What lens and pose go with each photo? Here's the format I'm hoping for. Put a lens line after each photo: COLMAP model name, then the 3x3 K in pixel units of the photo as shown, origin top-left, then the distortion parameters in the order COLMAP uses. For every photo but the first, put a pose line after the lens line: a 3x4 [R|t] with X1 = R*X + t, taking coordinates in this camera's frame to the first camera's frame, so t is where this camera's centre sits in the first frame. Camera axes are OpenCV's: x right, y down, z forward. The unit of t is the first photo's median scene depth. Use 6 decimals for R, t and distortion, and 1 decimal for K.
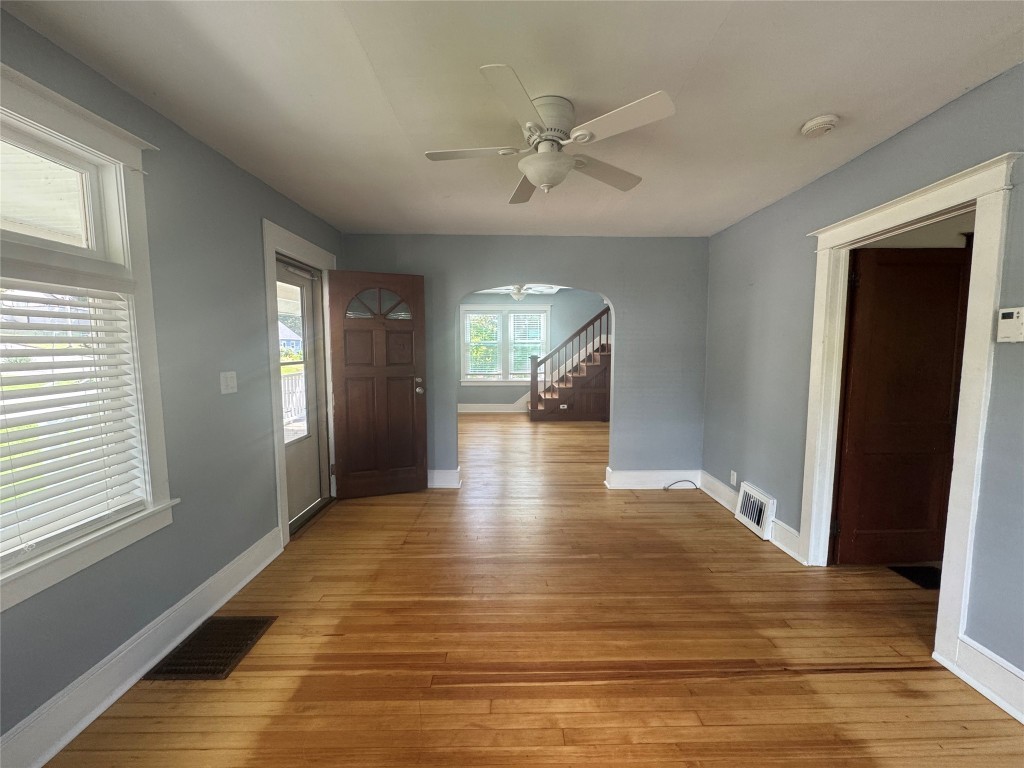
lens RADIAL K [[411.4, 0, 514.1], [0, 411.4, 386.3], [0, 0, 1]] dist [-0.000220, -0.000103]
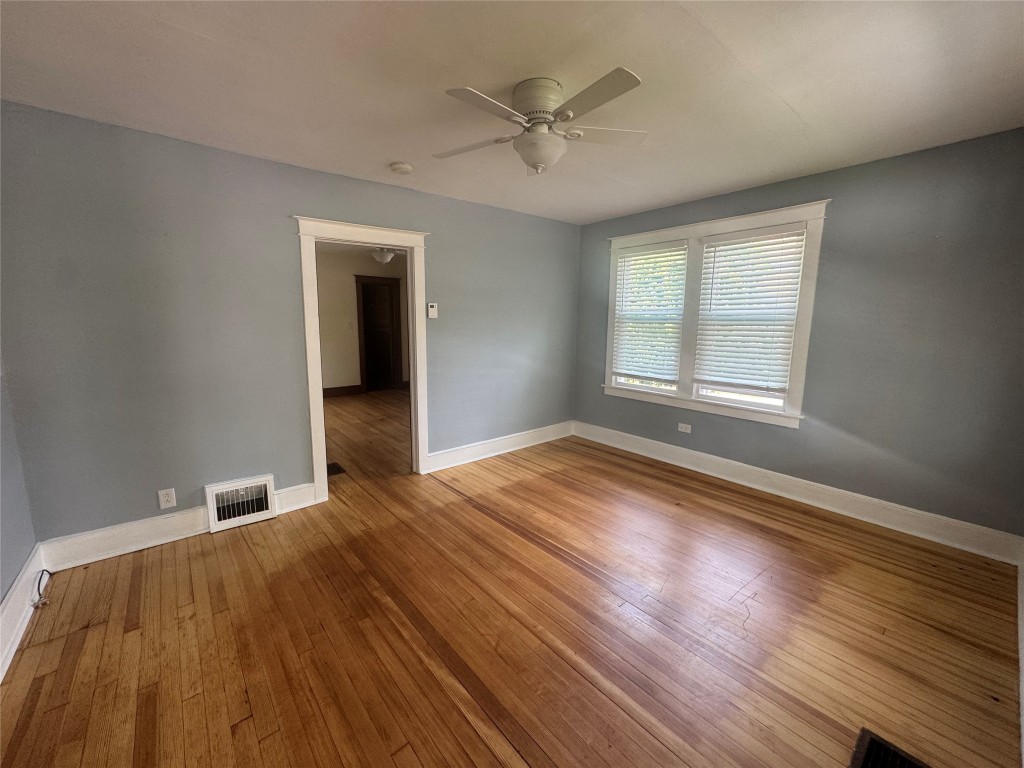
lens RADIAL K [[411.4, 0, 510.4], [0, 411.4, 382.1], [0, 0, 1]] dist [-0.000220, -0.000103]
pose [[-0.630668, -0.117339, 0.767131, -0.167001], [0.070108, 0.975847, 0.206901, -0.038011], [-0.772879, 0.184268, -0.607209, 0.400878]]
